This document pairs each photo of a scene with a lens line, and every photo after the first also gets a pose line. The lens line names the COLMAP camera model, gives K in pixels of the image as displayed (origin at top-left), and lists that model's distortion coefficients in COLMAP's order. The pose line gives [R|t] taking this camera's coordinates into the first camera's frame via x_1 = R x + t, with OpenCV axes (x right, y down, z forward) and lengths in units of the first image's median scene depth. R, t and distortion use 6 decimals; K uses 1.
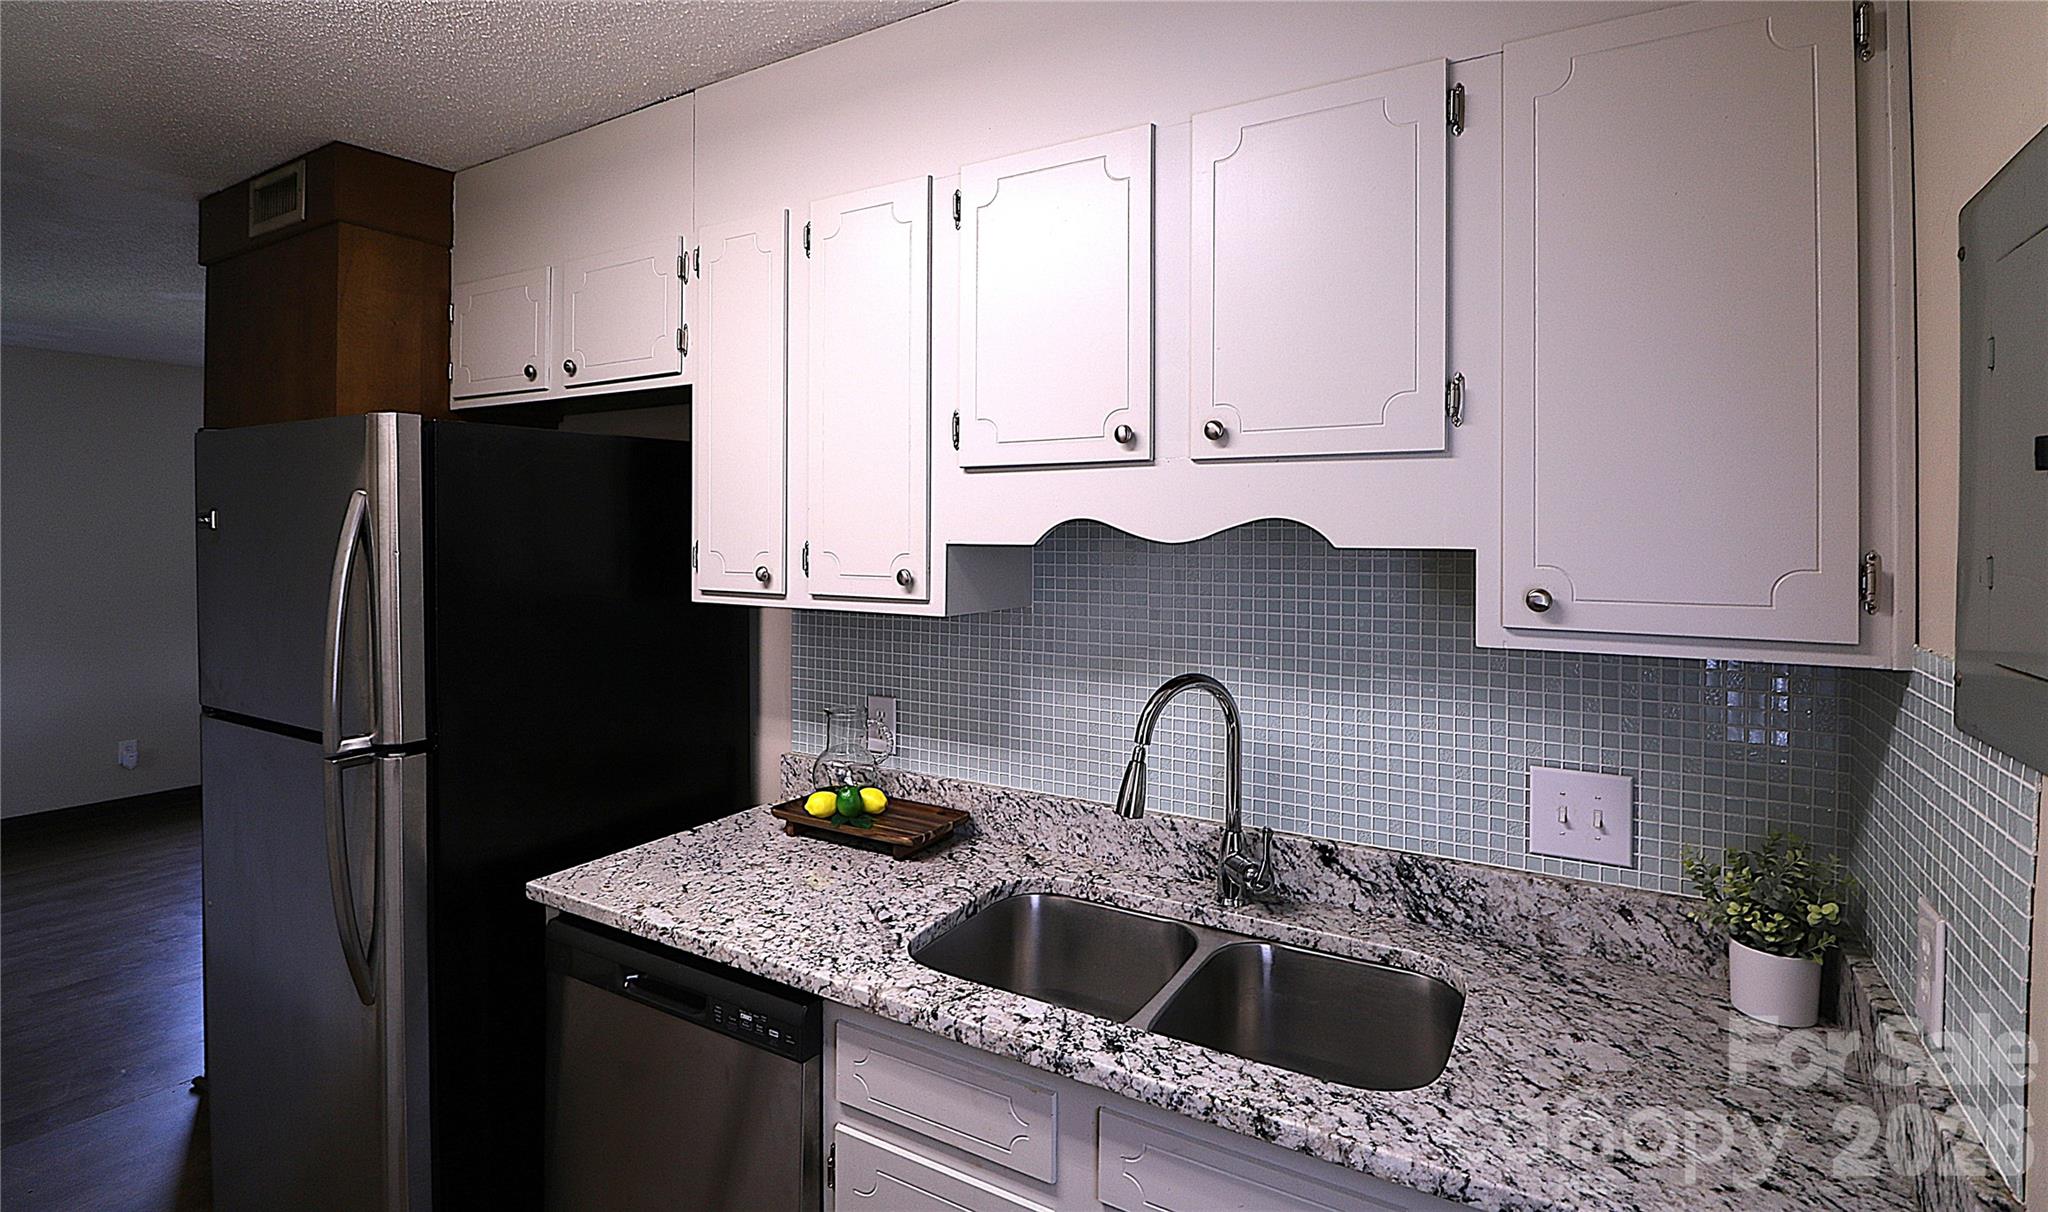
lens RADIAL K [[968.1, 0, 1027.3], [0, 968.1, 522.2], [0, 0, 1]] dist [-0.004864, -0.000837]
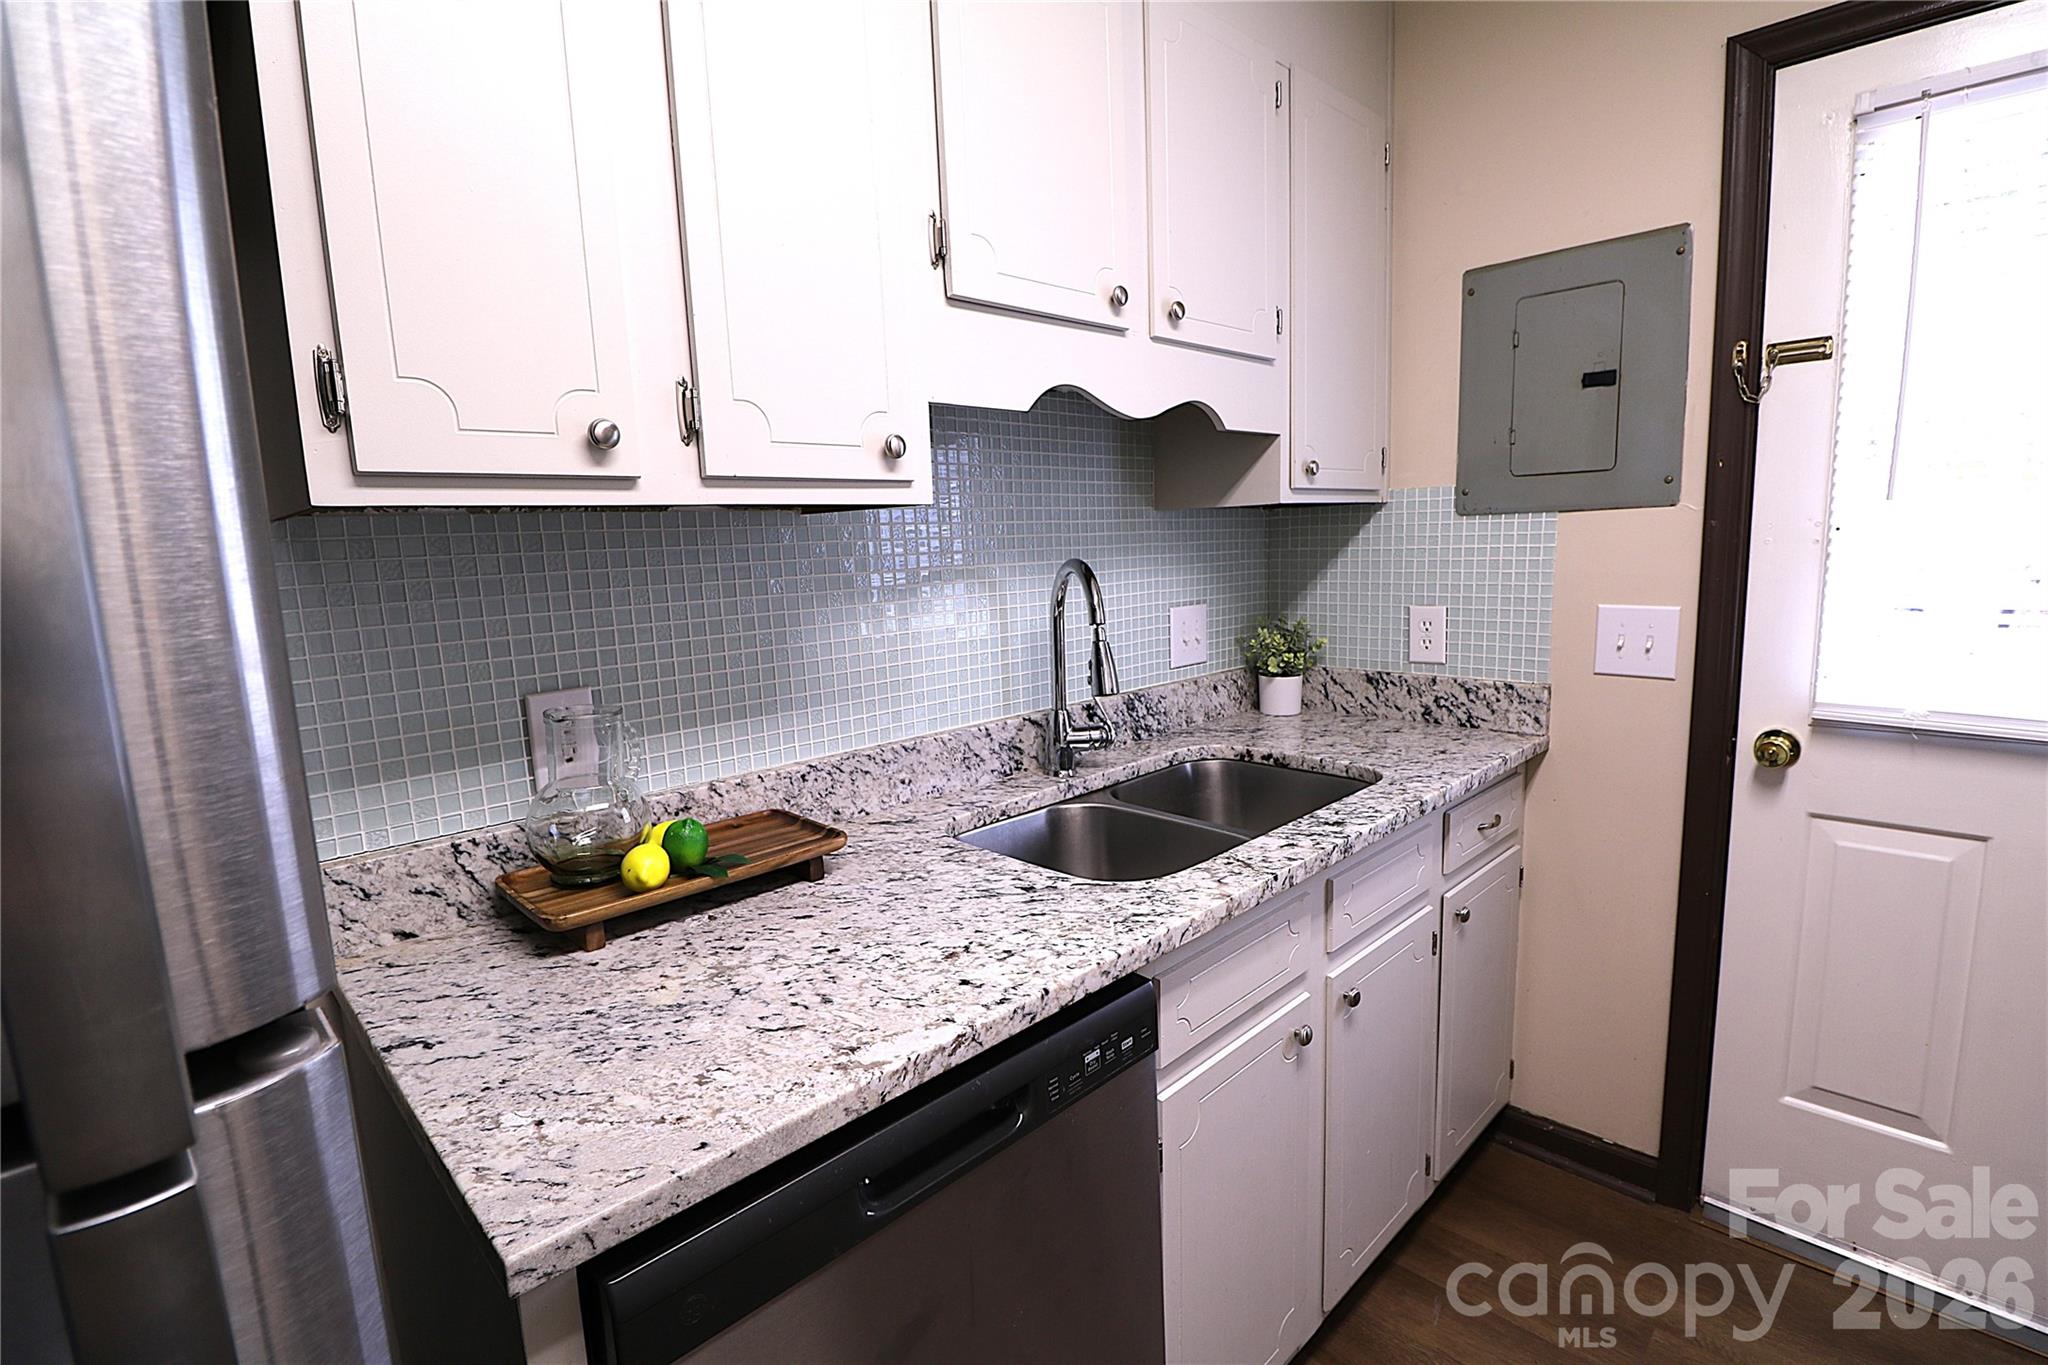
lens RADIAL K [[953.6, 0, 1020.2], [0, 953.6, 684.2], [0, 0, 1]] dist [0.001130, -0.013487]
pose [[0.259223, -0.158500, 0.952723, -0.854298], [0.027878, 0.987259, 0.156660, 0.132989], [-0.965415, -0.014050, 0.260339, 0.821126]]
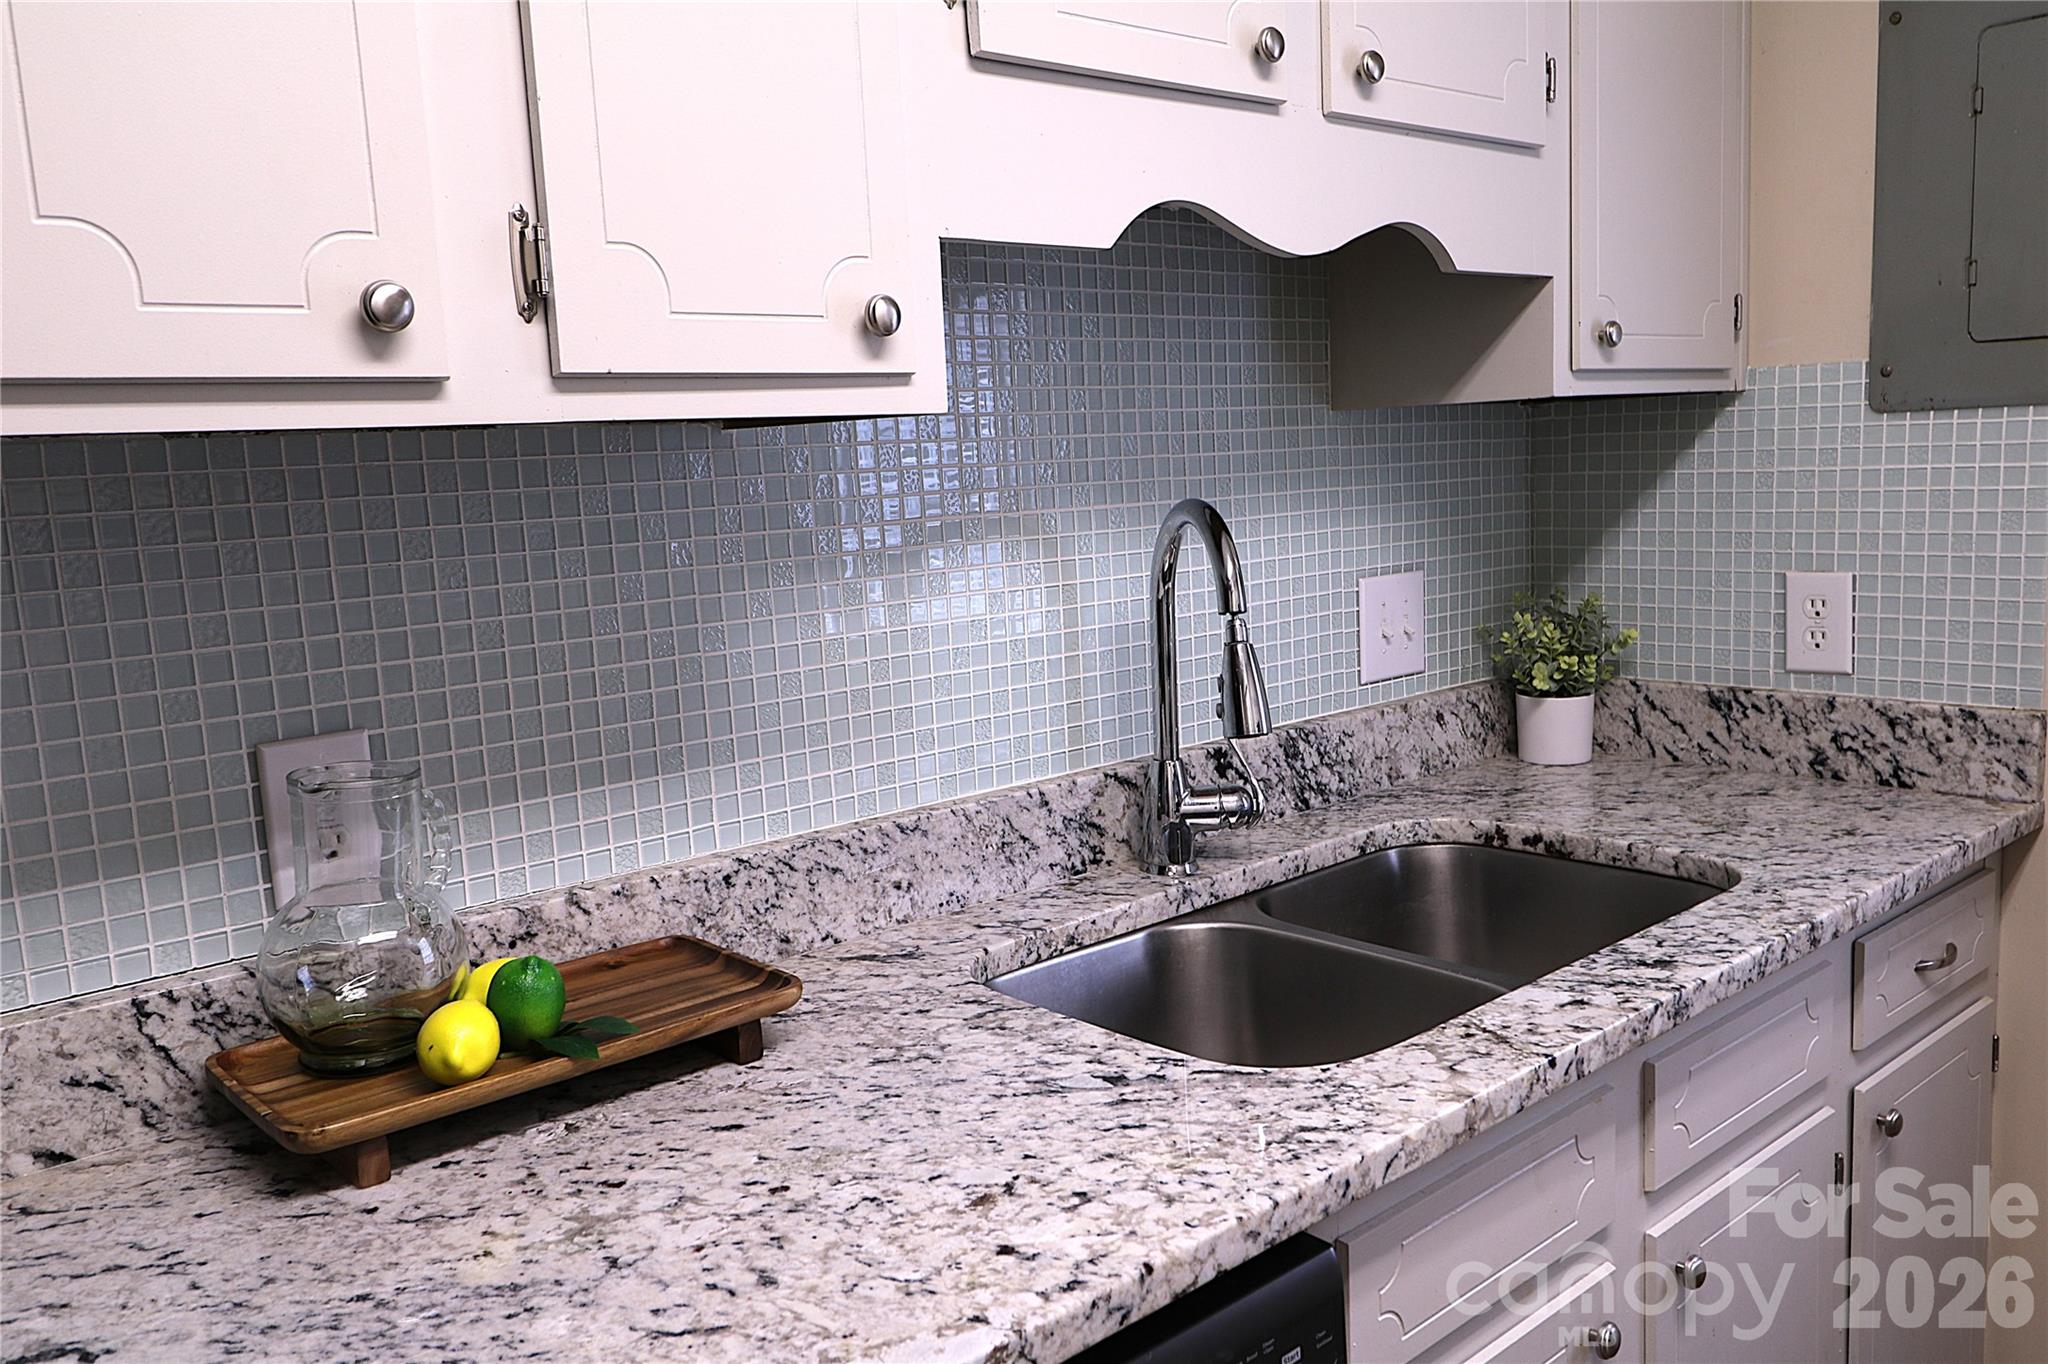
lens RADIAL K [[1635.3, 0, 1024.0], [0, 1635.3, 682.0], [0, 0, 1]] dist [0.014033, -0.007607]
pose [[0.301201, -0.150494, 0.941610, -0.845175], [0.038795, 0.988584, 0.145592, 0.122489], [-0.952771, -0.007323, 0.303601, 0.824245]]
